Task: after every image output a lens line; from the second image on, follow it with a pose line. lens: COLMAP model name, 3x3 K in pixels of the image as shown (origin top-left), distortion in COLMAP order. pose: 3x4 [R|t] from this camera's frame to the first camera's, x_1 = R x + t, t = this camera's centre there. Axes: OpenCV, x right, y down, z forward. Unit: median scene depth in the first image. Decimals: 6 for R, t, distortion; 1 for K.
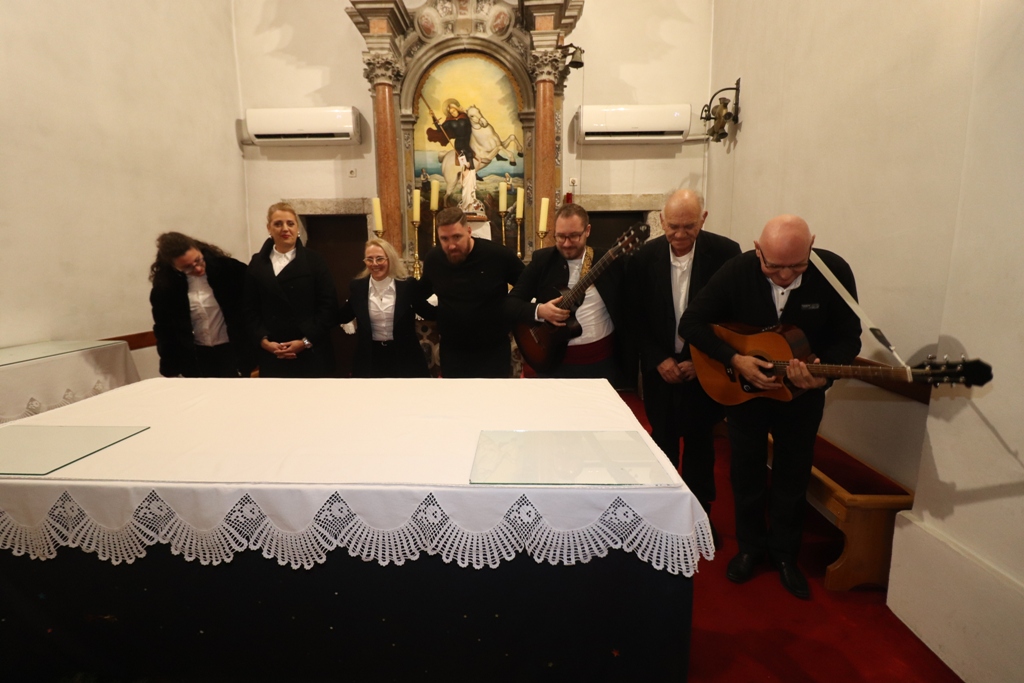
lens RADIAL K [[480.0, 0, 507.9], [0, 480.0, 340.2], [0, 0, 1]] dist [-0.007364, -0.008704]
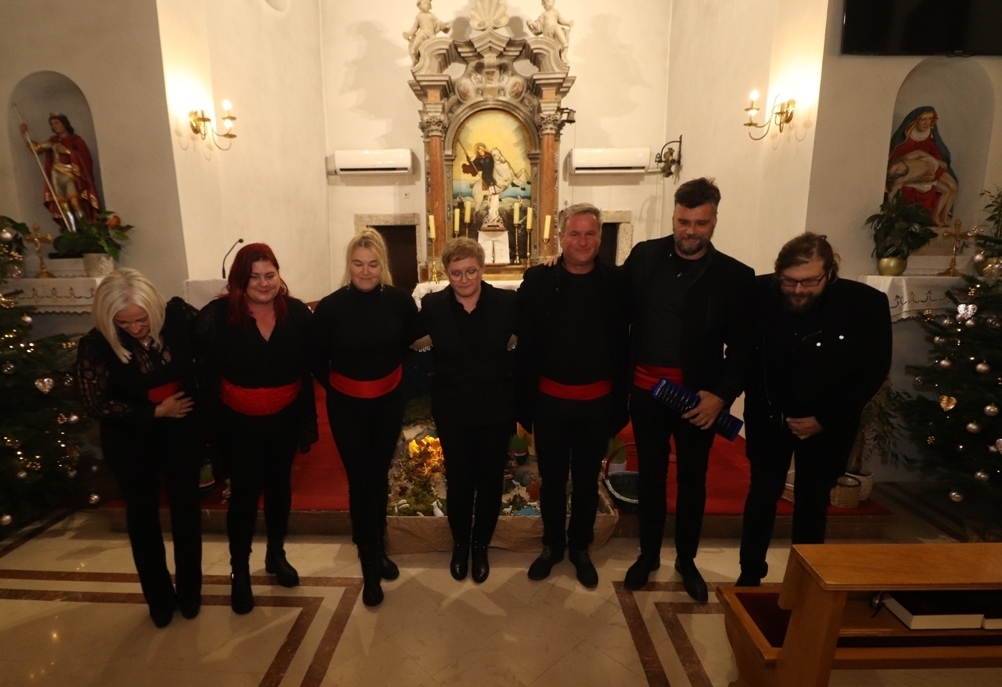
lens RADIAL K [[516.8, 0, 472.4], [0, 516.8, 362.8], [0, 0, 1]] dist [-0.008697, -0.008147]
pose [[0.999988, 0.000189, -0.004944, -0.133708], [-0.000013, 0.999367, 0.035577, 0.087000], [0.004947, -0.035577, 0.999355, -0.537625]]
